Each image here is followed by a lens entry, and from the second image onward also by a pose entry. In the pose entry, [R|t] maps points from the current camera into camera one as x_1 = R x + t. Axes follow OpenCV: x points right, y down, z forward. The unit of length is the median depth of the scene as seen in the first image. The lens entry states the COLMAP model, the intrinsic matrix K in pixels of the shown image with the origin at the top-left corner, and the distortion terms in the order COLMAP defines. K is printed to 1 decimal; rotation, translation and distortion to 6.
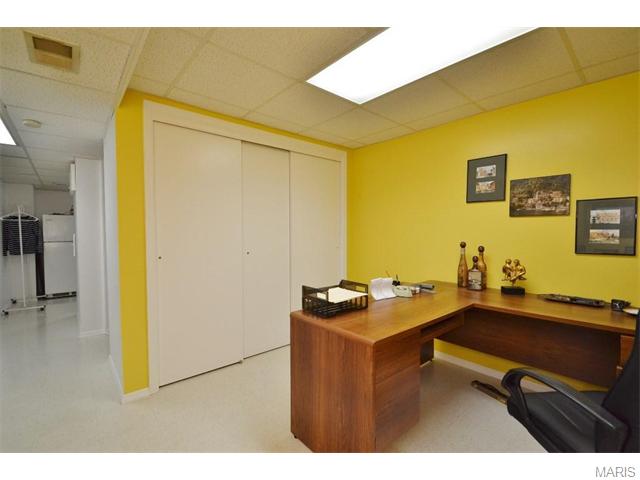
lens RADIAL K [[287.1, 0, 300.1], [0, 287.1, 239.8], [0, 0, 1]] dist [0.002538, -0.000491]
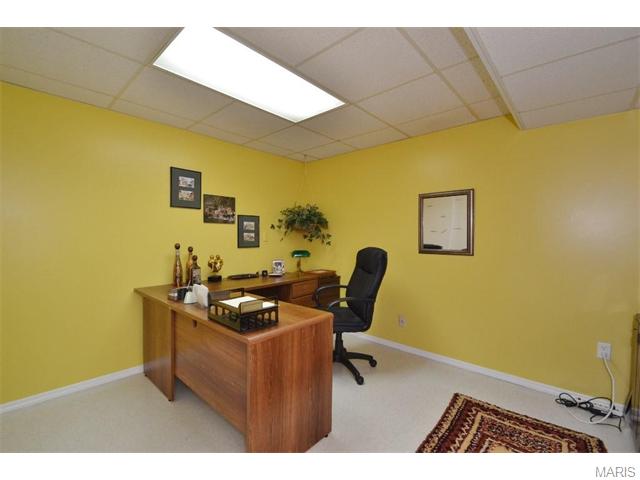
lens RADIAL K [[287.1, 0, 319.5], [0, 287.1, 239.1], [0, 0, 1]] dist [0.002538, -0.000491]
pose [[-0.157297, -0.017608, 0.987394, -0.646954], [0.023739, 0.999485, 0.021605, -0.022808], [-0.987266, 0.026838, -0.156798, 0.736707]]
